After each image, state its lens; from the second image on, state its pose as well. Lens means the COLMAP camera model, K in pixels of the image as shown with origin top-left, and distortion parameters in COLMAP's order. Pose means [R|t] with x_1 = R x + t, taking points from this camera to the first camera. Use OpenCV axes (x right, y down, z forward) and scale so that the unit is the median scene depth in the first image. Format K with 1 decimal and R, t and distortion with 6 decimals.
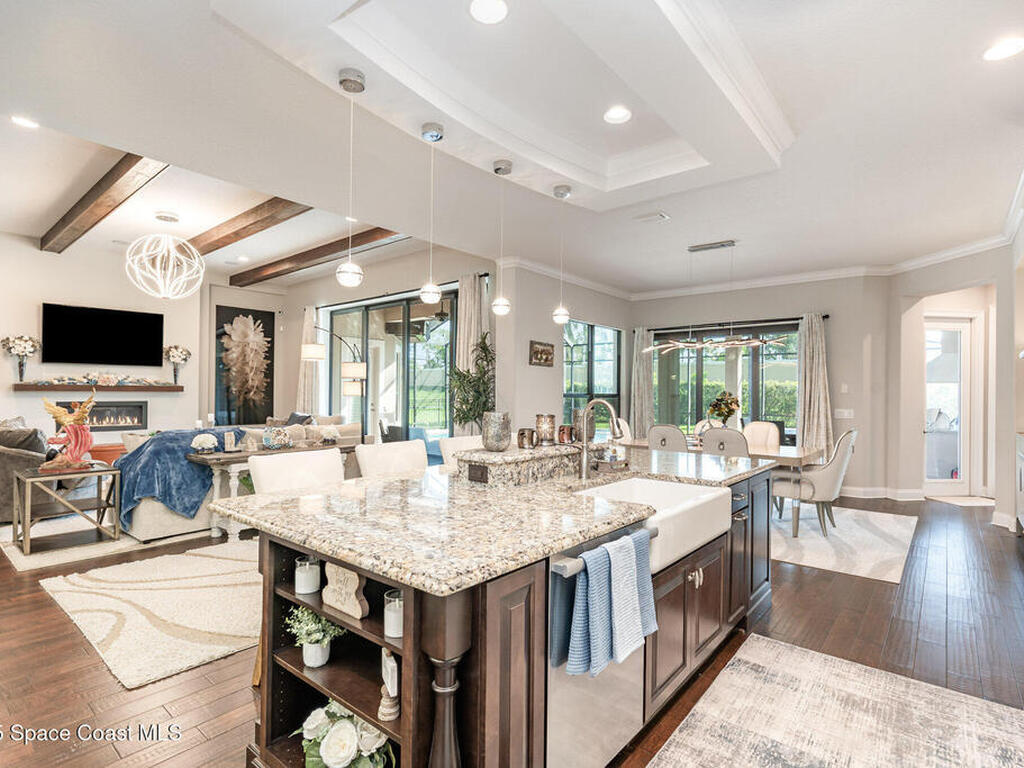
lens RADIAL K [[525.8, 0, 515.6], [0, 525.8, 390.8], [0, 0, 1]] dist [-0.008113, 0.001803]
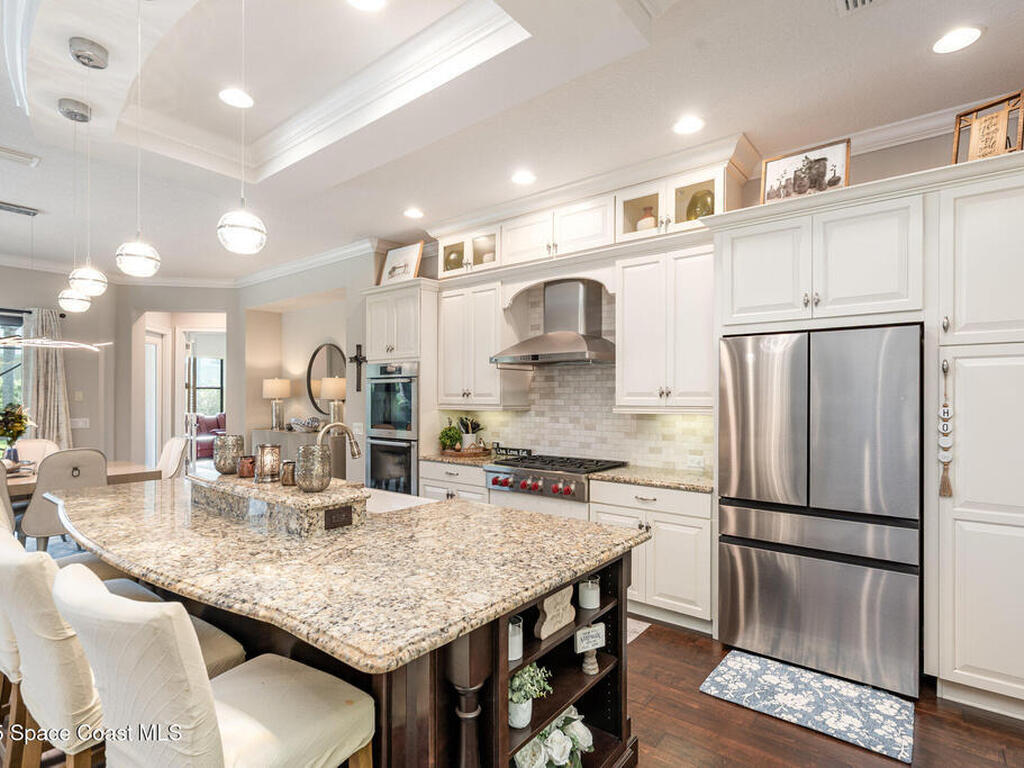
lens RADIAL K [[529.2, 0, 513.8], [0, 529.2, 391.0], [0, 0, 1]] dist [0.000007, -0.000194]
pose [[-0.018549, 0.001492, 0.999827, -0.373492], [-0.006454, 0.999978, -0.001612, -0.019664], [-0.999807, -0.006483, -0.018539, 0.291140]]
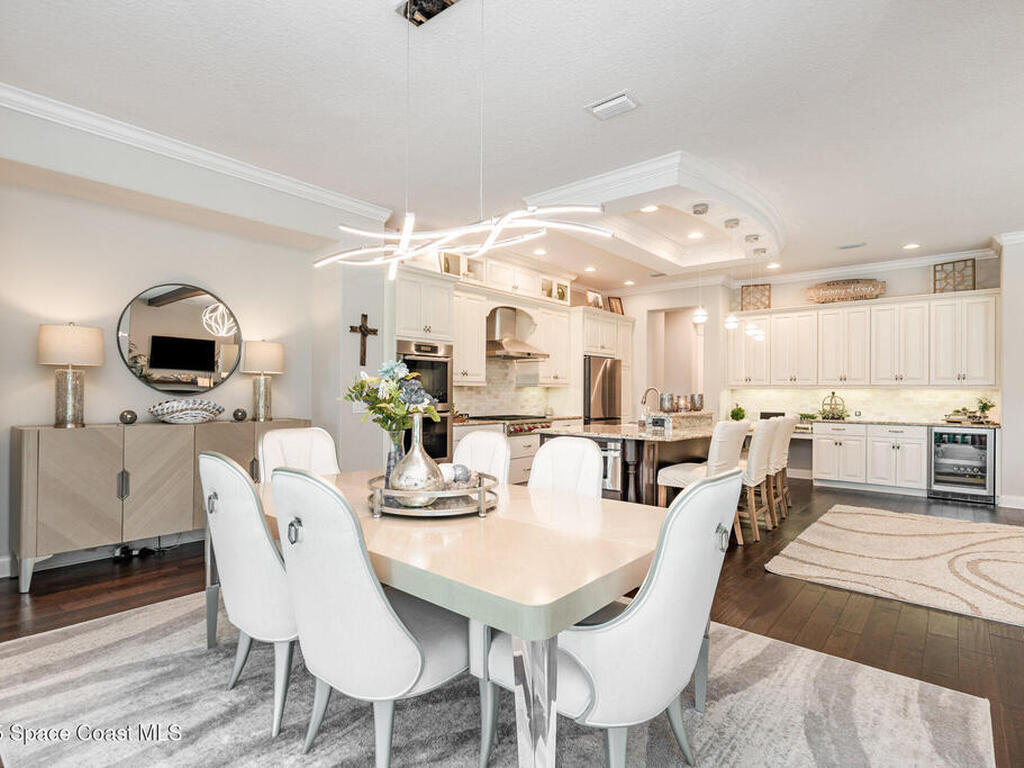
lens RADIAL K [[529.2, 0, 513.8], [0, 529.2, 391.0], [0, 0, 1]] dist [0.000007, -0.000194]
pose [[-0.999904, -0.013766, 0.001560, 0.323736], [-0.013777, 0.999877, -0.007446, 0.024968], [-0.001458, -0.007466, -0.999971, 1.396104]]
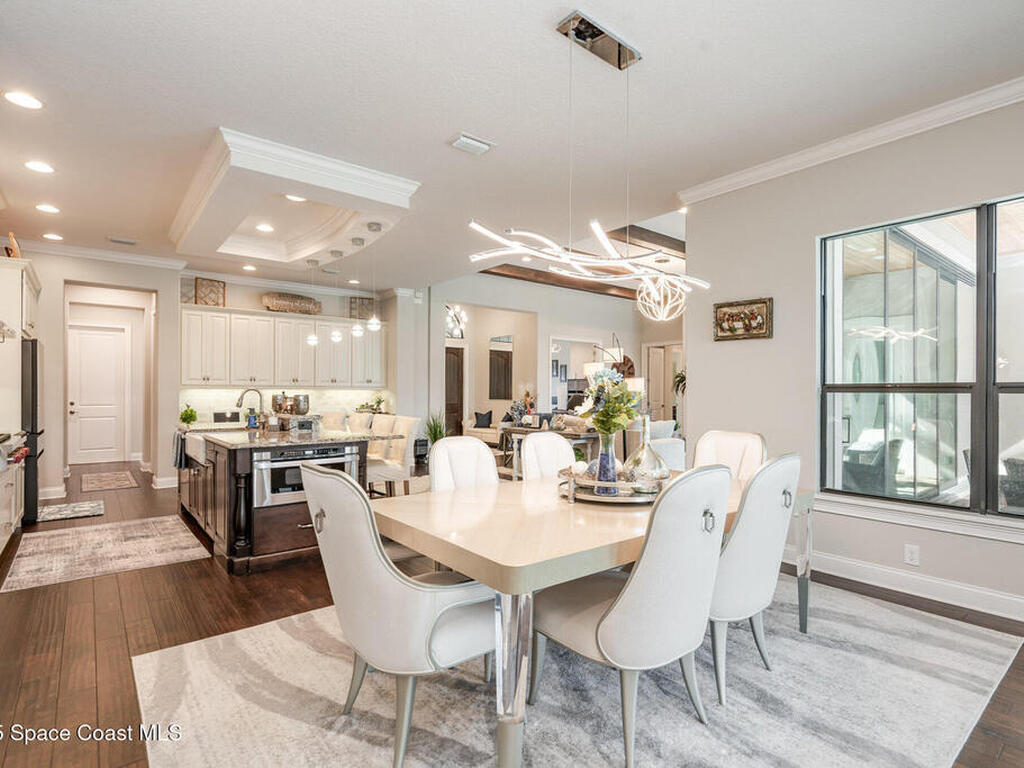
lens RADIAL K [[529.2, 0, 513.8], [0, 529.2, 391.0], [0, 0, 1]] dist [0.000007, -0.000194]
pose [[-0.200259, -0.011054, -0.979681, 0.829050], [0.000067, 0.999936, -0.011297, 0.021902], [0.979743, -0.002328, -0.200245, 1.027727]]
